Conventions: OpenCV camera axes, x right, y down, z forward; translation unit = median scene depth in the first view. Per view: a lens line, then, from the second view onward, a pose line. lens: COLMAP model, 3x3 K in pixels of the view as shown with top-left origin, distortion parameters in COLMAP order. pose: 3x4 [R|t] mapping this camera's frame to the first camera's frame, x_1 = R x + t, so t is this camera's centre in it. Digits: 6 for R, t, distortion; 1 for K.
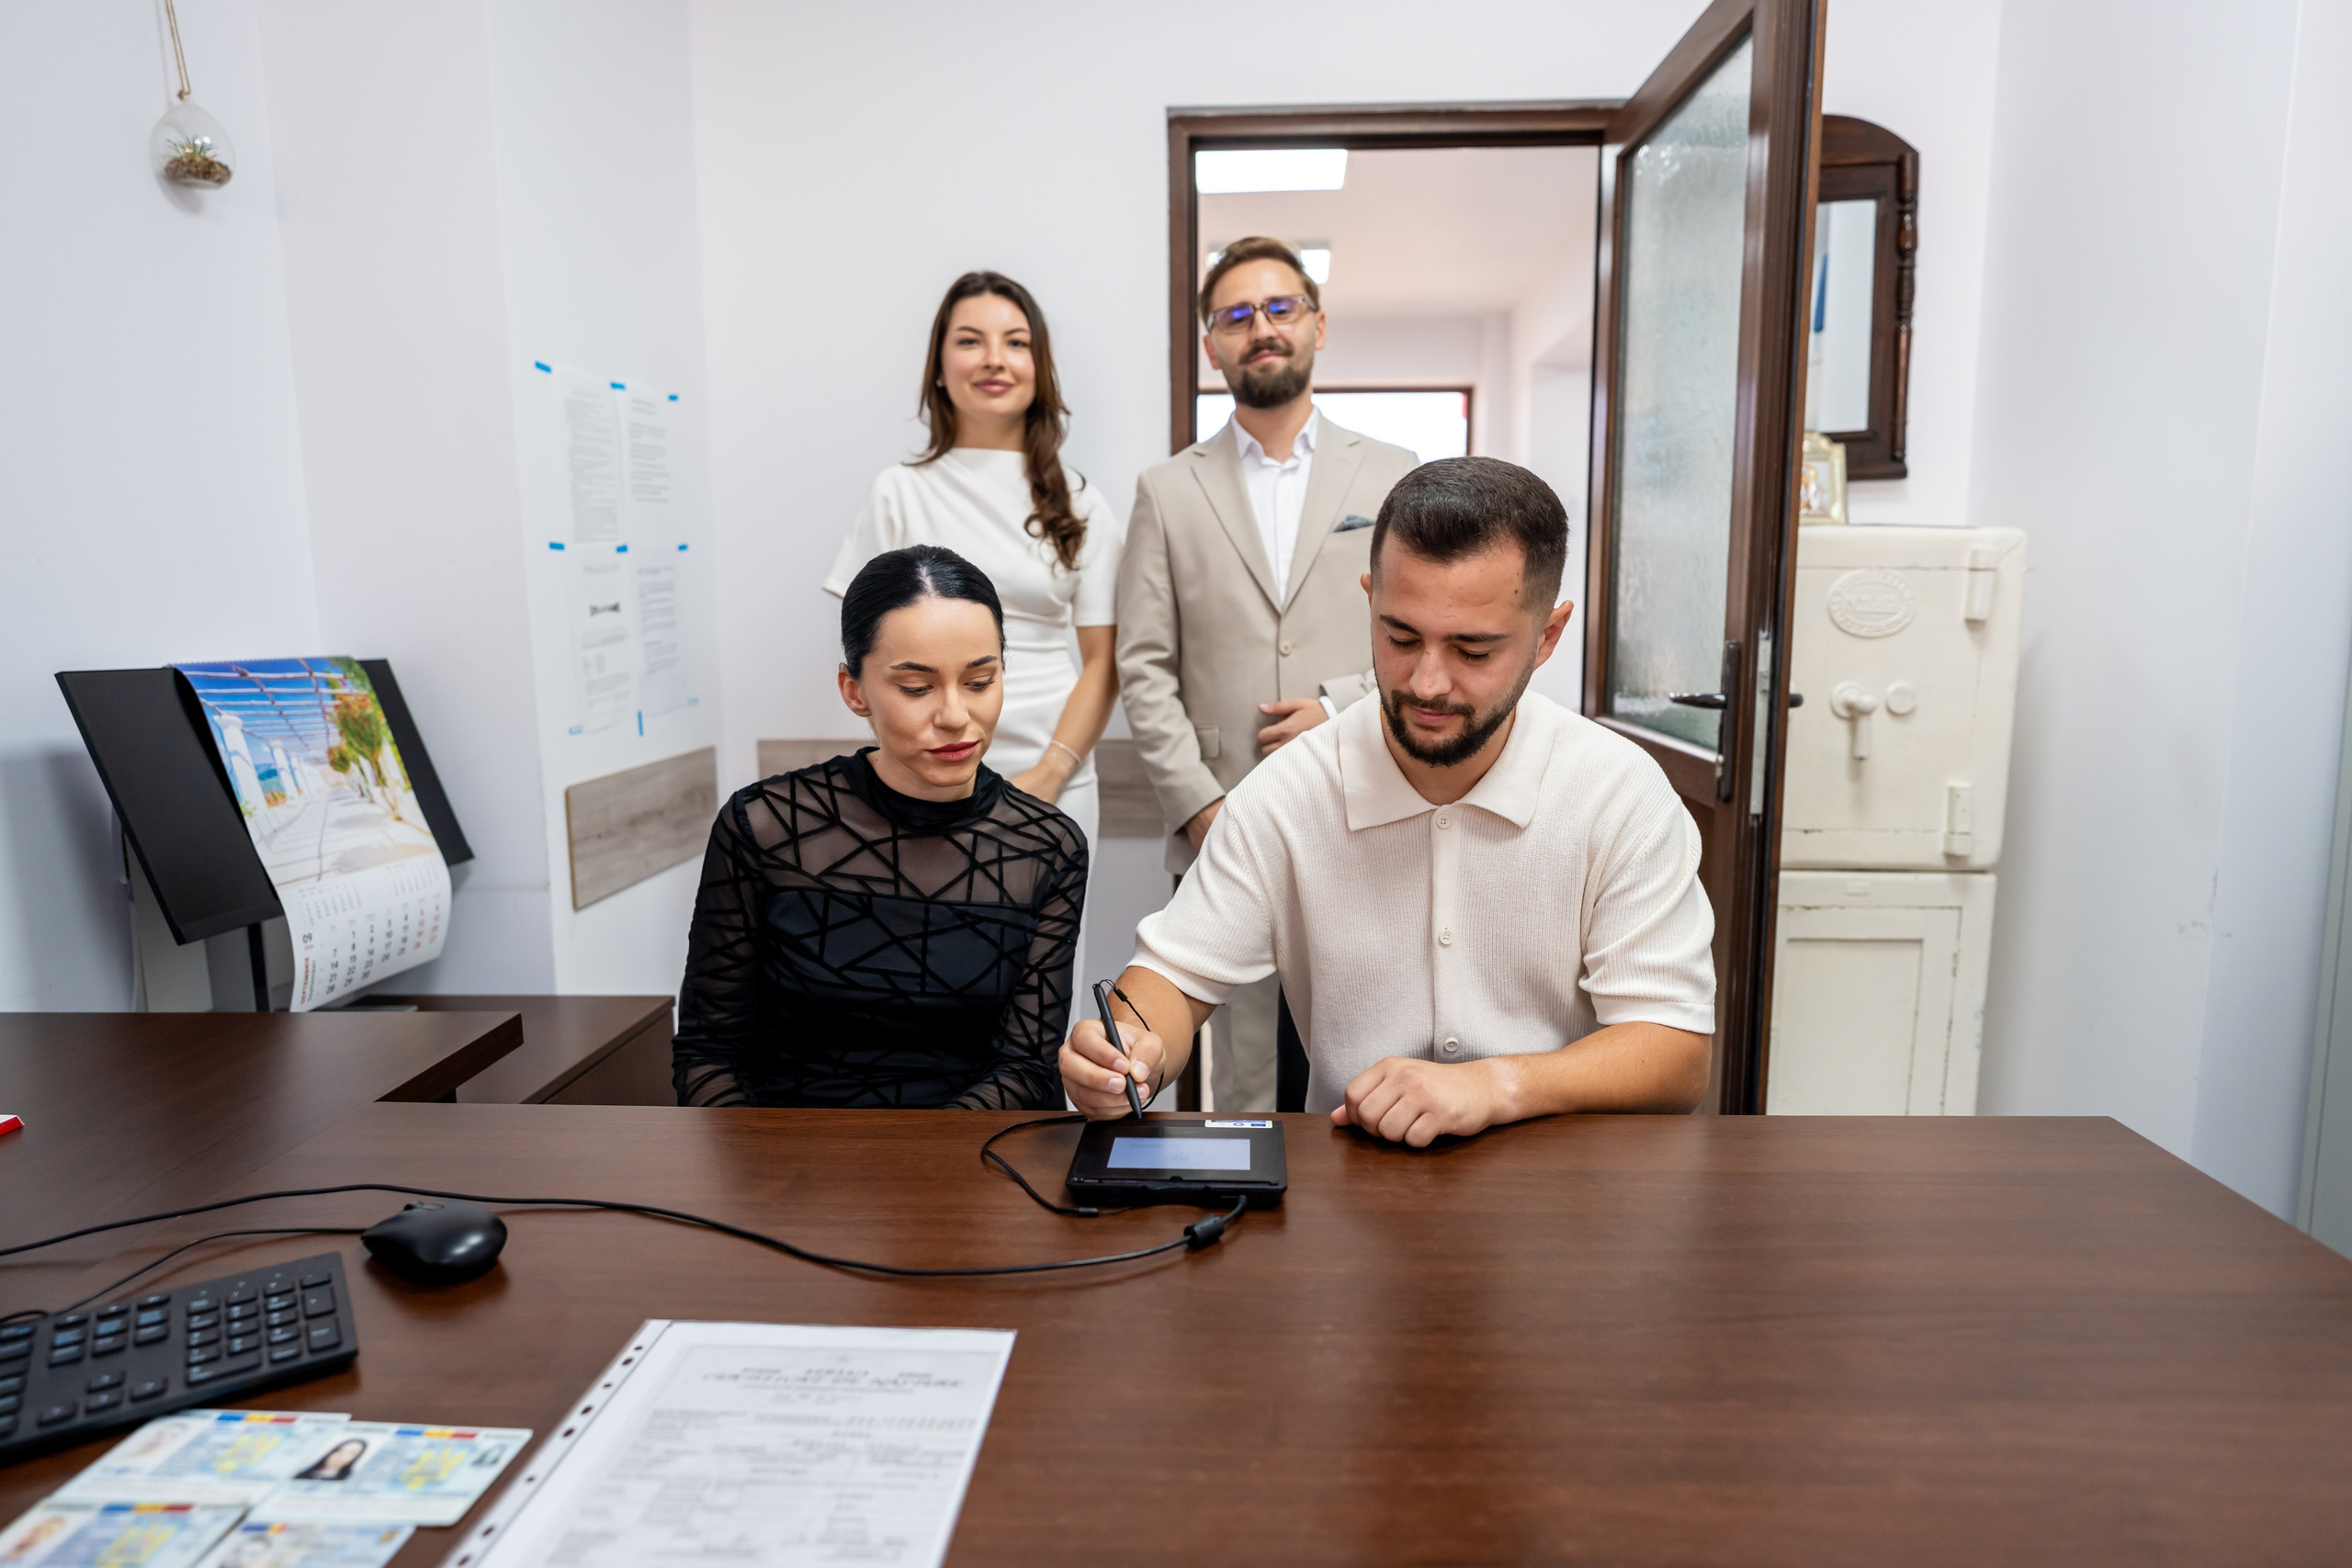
lens RADIAL K [[1343.1, 0, 1183.0], [0, 1343.1, 776.0], [0, 0, 1]] dist [0.000495, 0.000363]
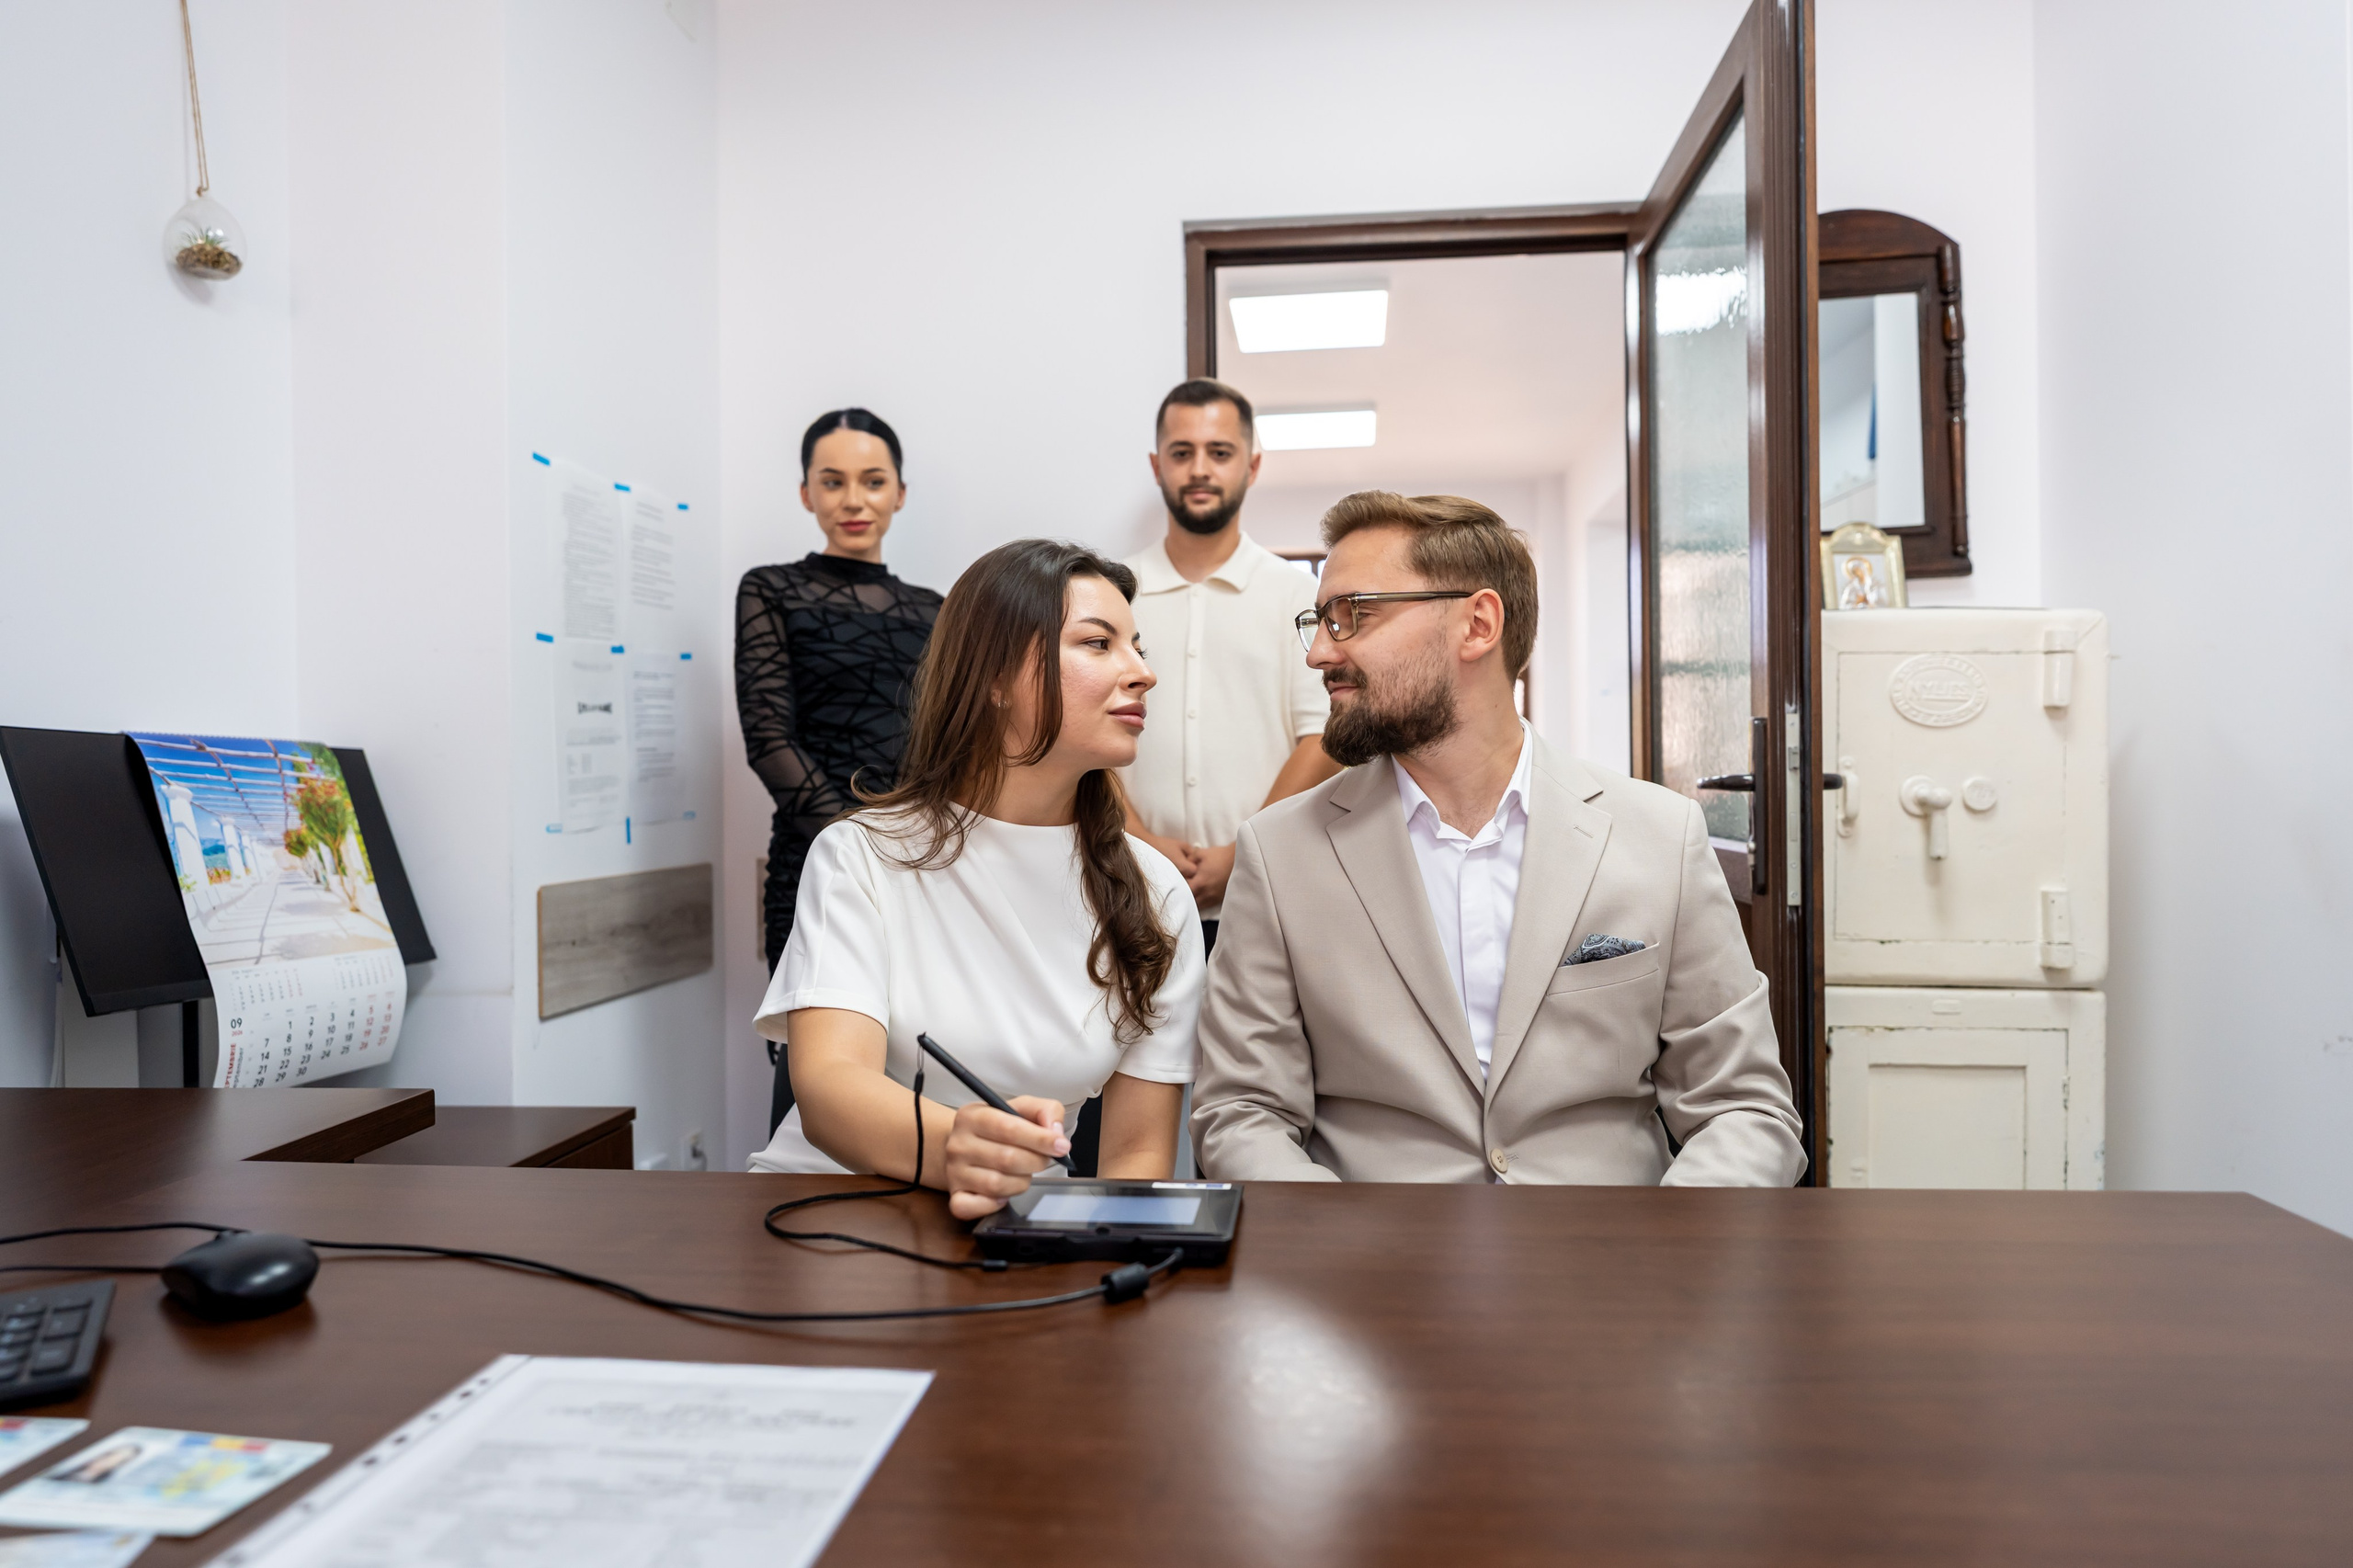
lens RADIAL K [[1377.7, 0, 1176.5], [0, 1377.7, 784.0], [0, 0, 1]] dist [-0.001922, 0.002910]
pose [[0.998646, -0.003931, -0.051872, 0.046206], [-0.003072, 0.990944, -0.134243, 0.072456], [0.051930, 0.134220, 0.989590, 0.055065]]
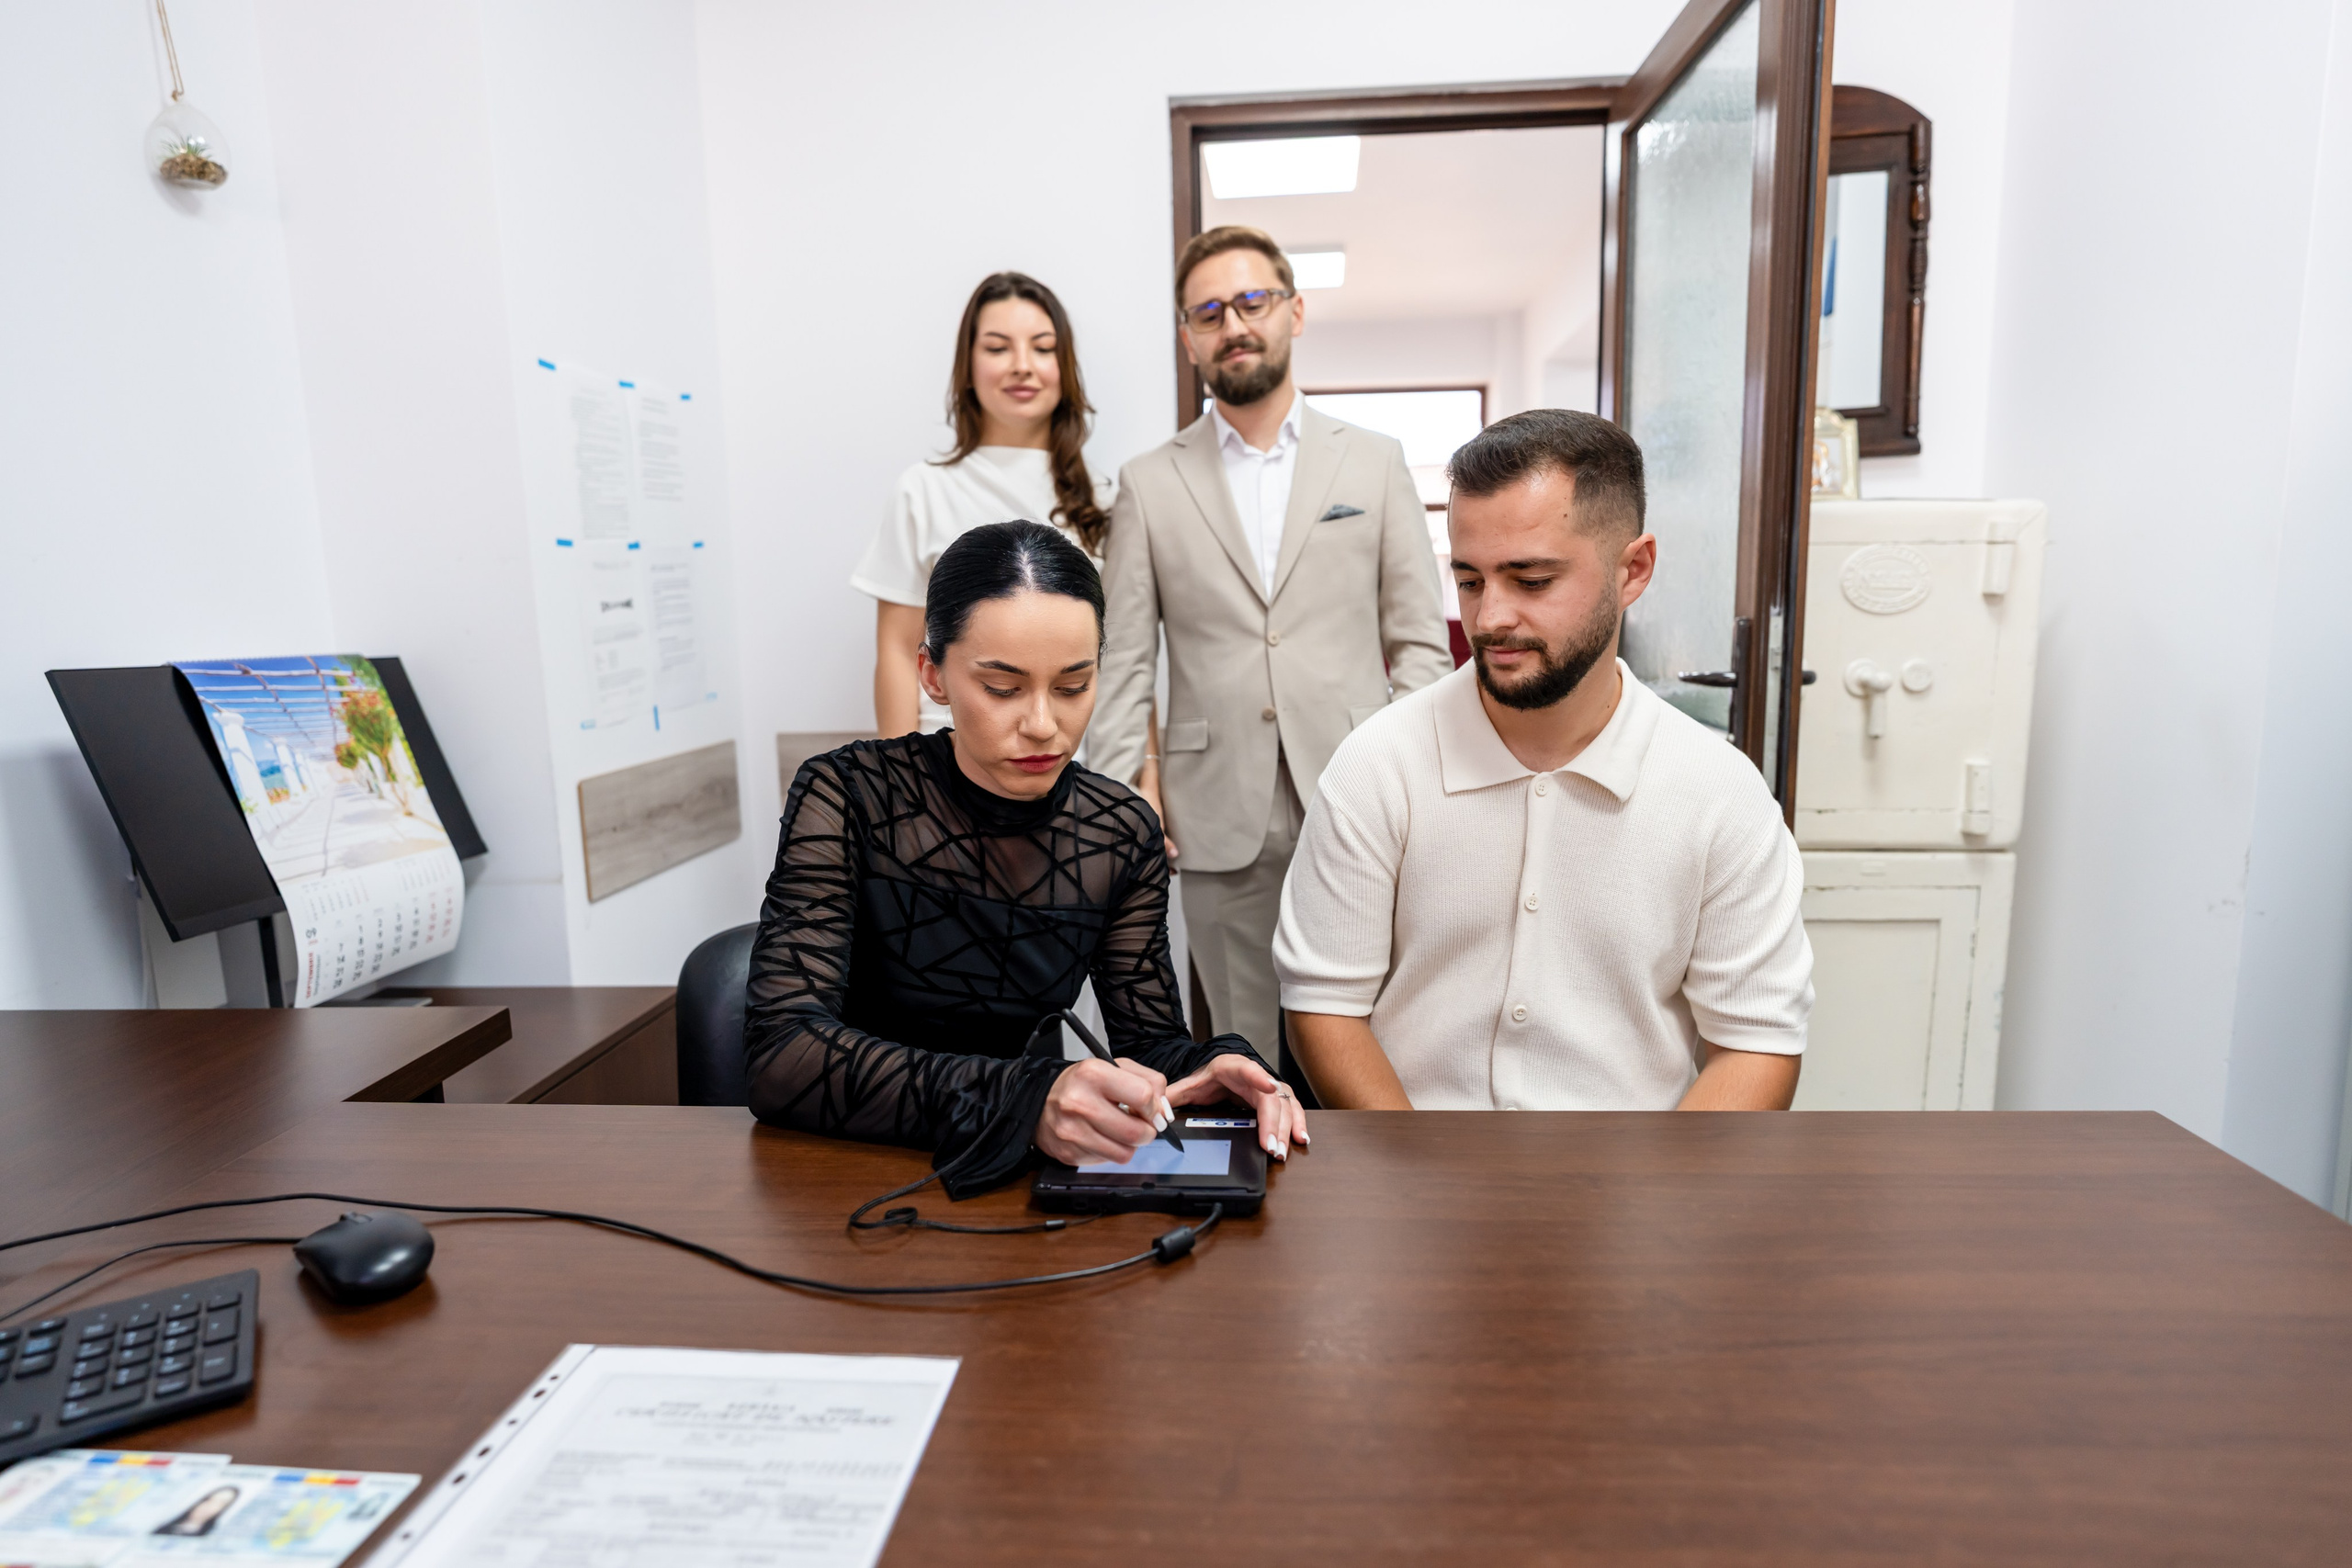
lens RADIAL K [[1273.0, 0, 1179.7], [0, 1273.0, 782.7], [0, 0, 1]] dist [0.001285, -0.000229]
pose [[0.999504, -0.011524, -0.029292, 0.024459], [0.011872, 0.999860, 0.011749, 0.003953], [0.029152, -0.012091, 0.999502, 0.058609]]
